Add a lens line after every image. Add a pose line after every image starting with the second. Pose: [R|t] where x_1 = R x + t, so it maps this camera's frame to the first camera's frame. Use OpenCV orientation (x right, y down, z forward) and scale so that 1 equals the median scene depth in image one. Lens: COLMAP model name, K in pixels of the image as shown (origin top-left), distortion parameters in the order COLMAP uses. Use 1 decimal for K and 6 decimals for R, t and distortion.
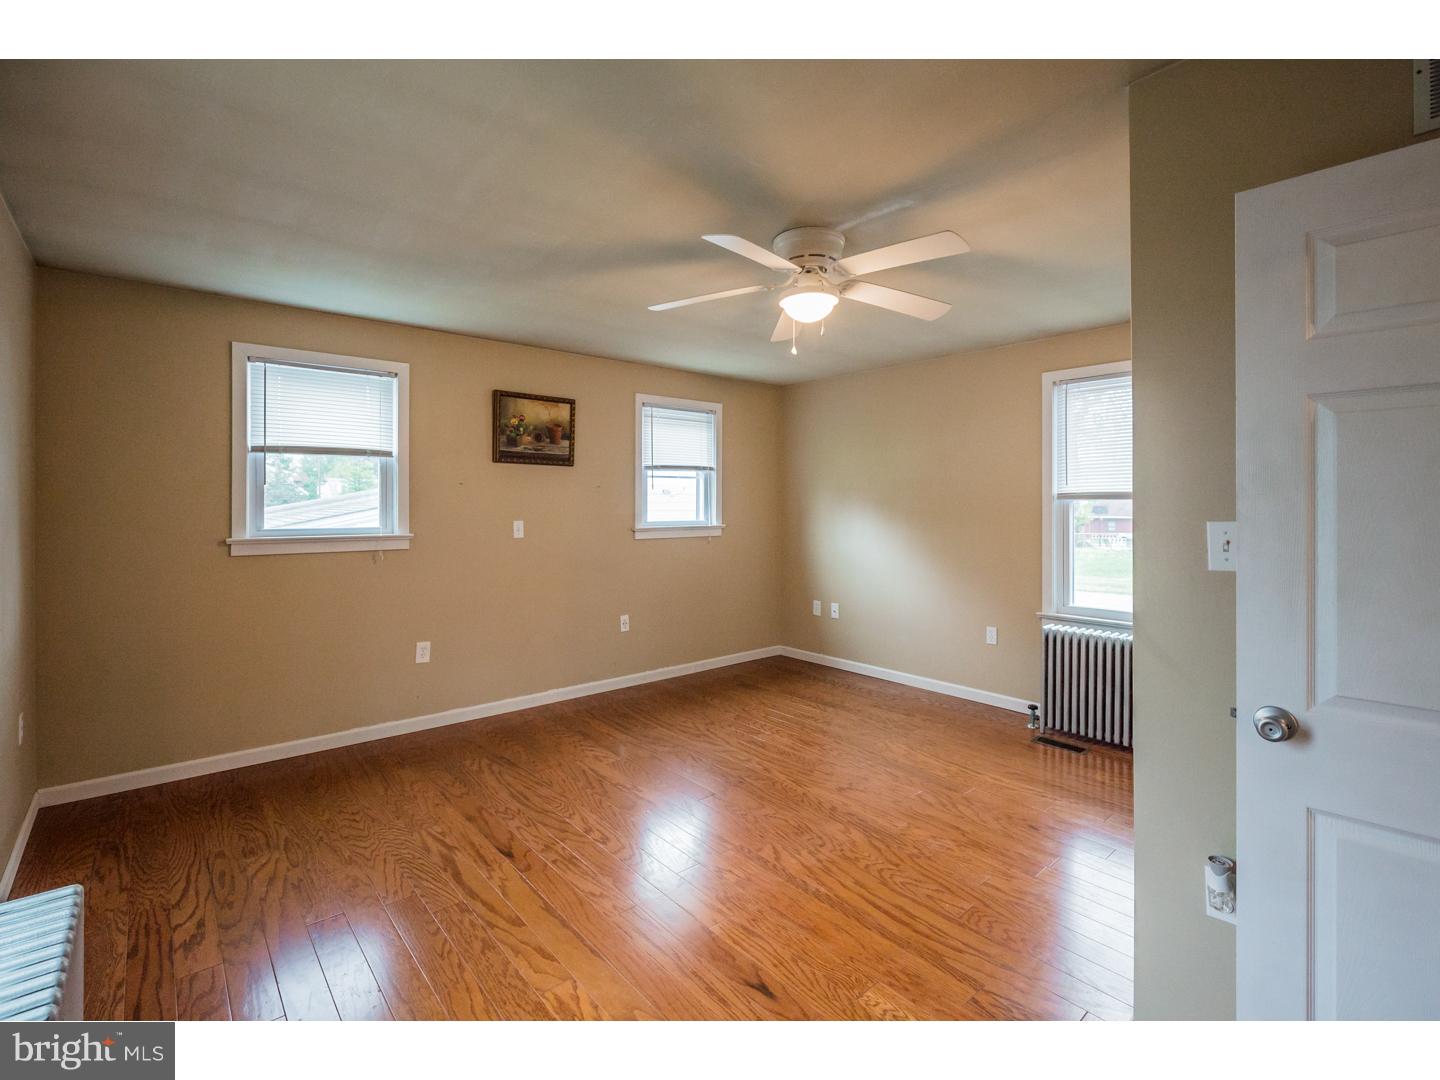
lens RADIAL K [[655.3, 0, 720.6], [0, 655.3, 505.5], [0, 0, 1]] dist [0.008099, -0.003973]
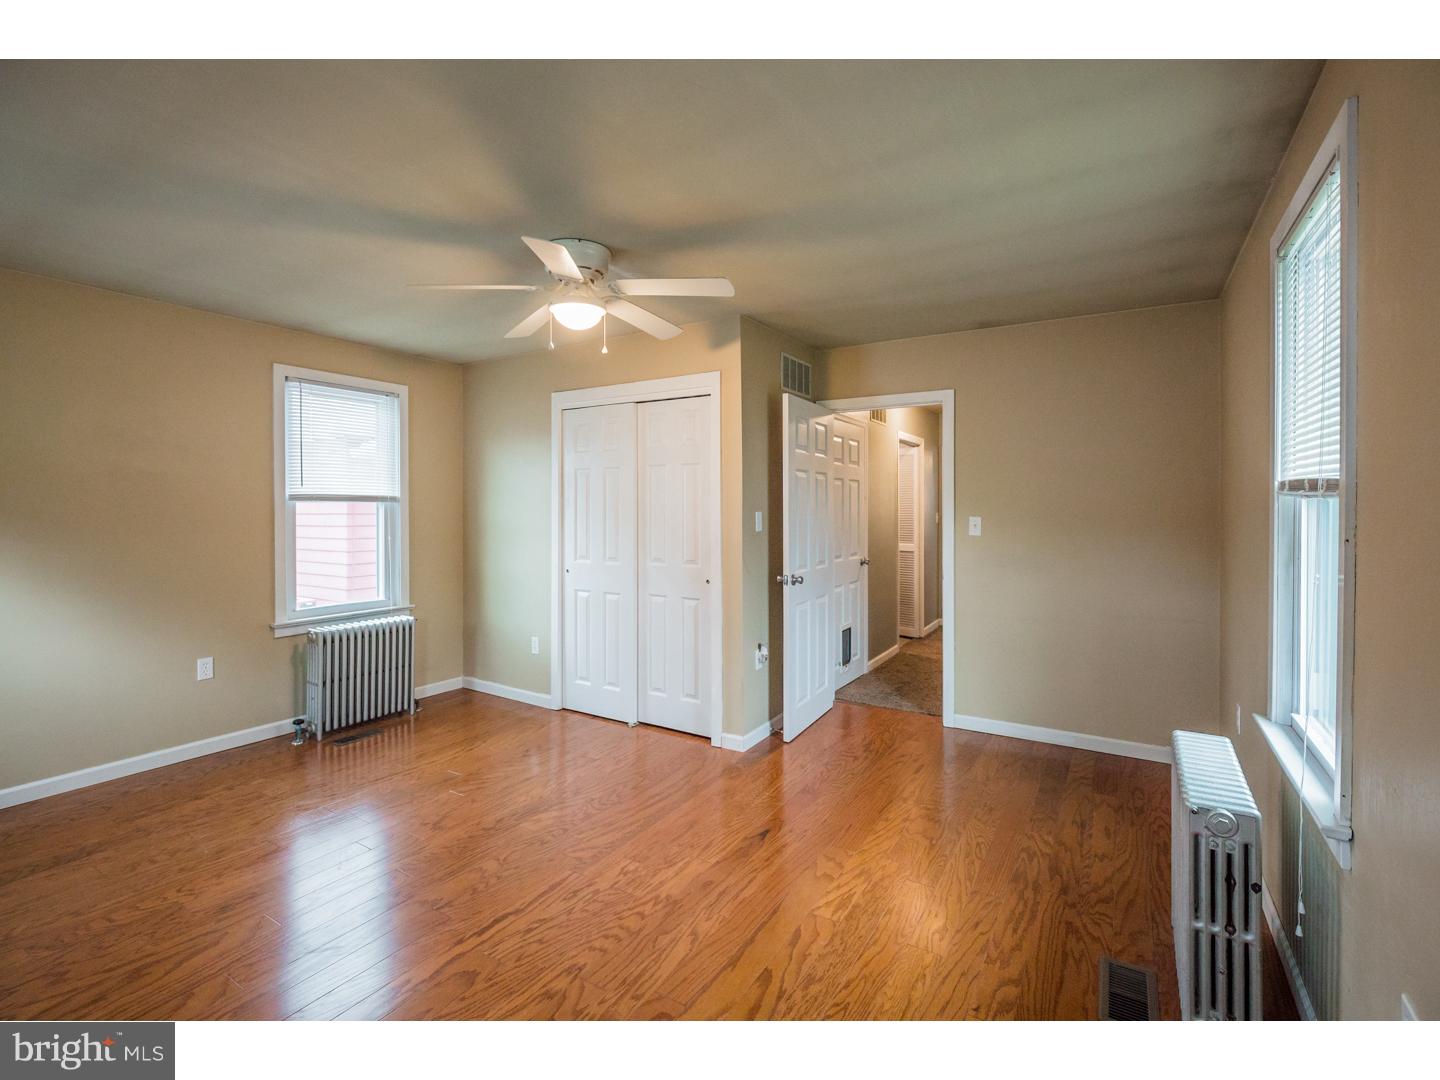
lens RADIAL K [[655.3, 0, 720.4], [0, 655.3, 524.3], [0, 0, 1]] dist [0.008099, -0.003973]
pose [[-0.293833, -0.019469, 0.955658, -1.050955], [0.000213, 0.999791, 0.020433, 0.009007], [-0.955857, 0.006208, -0.293768, 1.229110]]
